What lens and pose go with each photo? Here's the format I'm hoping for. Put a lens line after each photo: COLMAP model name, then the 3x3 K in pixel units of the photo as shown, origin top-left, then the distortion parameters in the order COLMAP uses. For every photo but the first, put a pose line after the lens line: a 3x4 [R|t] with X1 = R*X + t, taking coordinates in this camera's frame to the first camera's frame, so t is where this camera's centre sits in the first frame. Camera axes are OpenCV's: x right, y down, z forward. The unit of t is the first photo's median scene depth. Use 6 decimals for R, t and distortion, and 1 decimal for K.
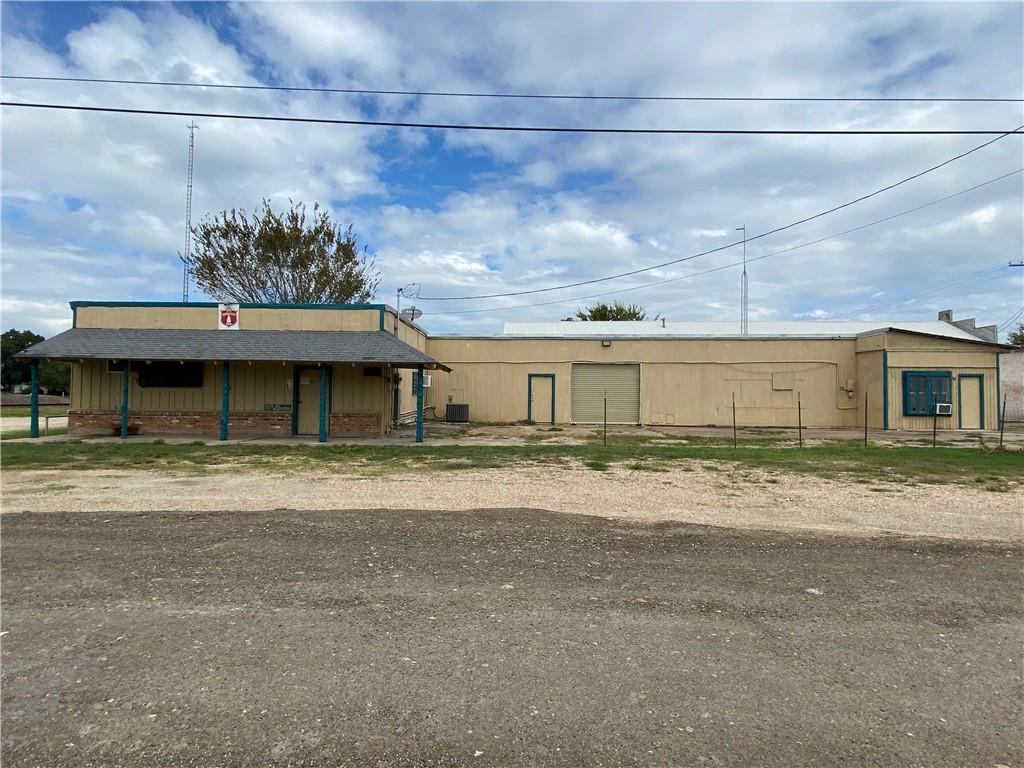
lens RADIAL K [[578.1, 0, 559.4], [0, 578.1, 392.4], [0, 0, 1]] dist [-0.020903, -0.007414]
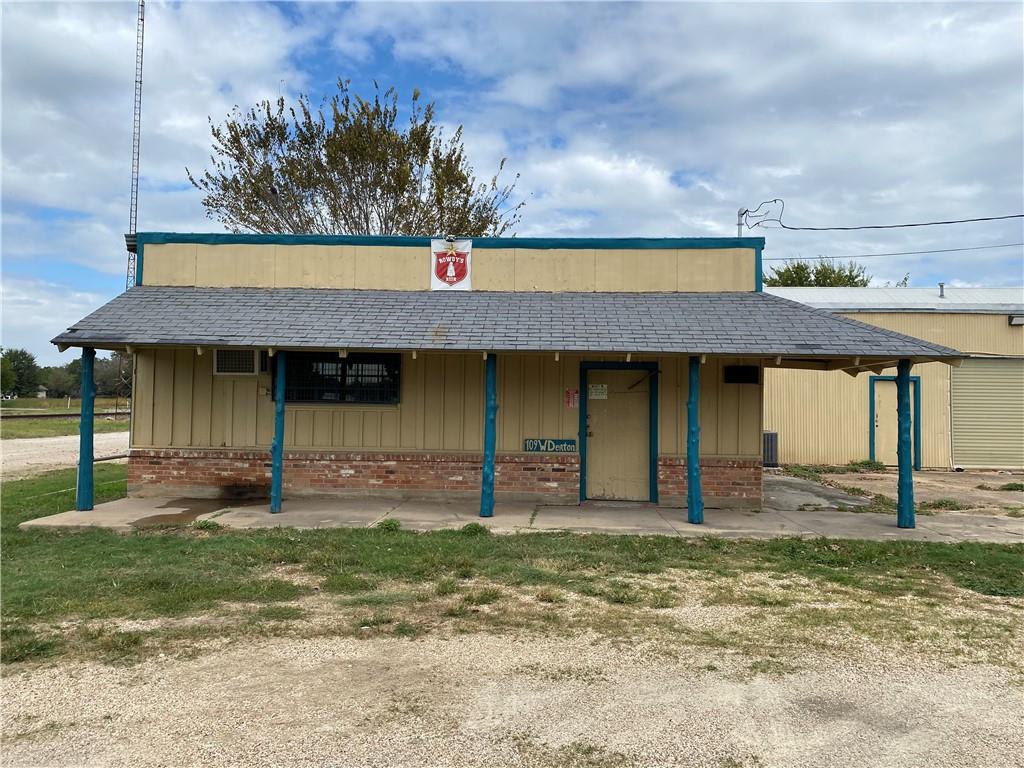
lens RADIAL K [[805.5, 0, 516.5], [0, 805.5, 375.5], [0, 0, 1]] dist [0.000219, 0.006776]
pose [[0.999178, 0.003032, -0.040418, -0.360909], [-0.004066, 0.999666, -0.025527, -0.012156], [0.040327, 0.025671, 0.998857, 0.218246]]
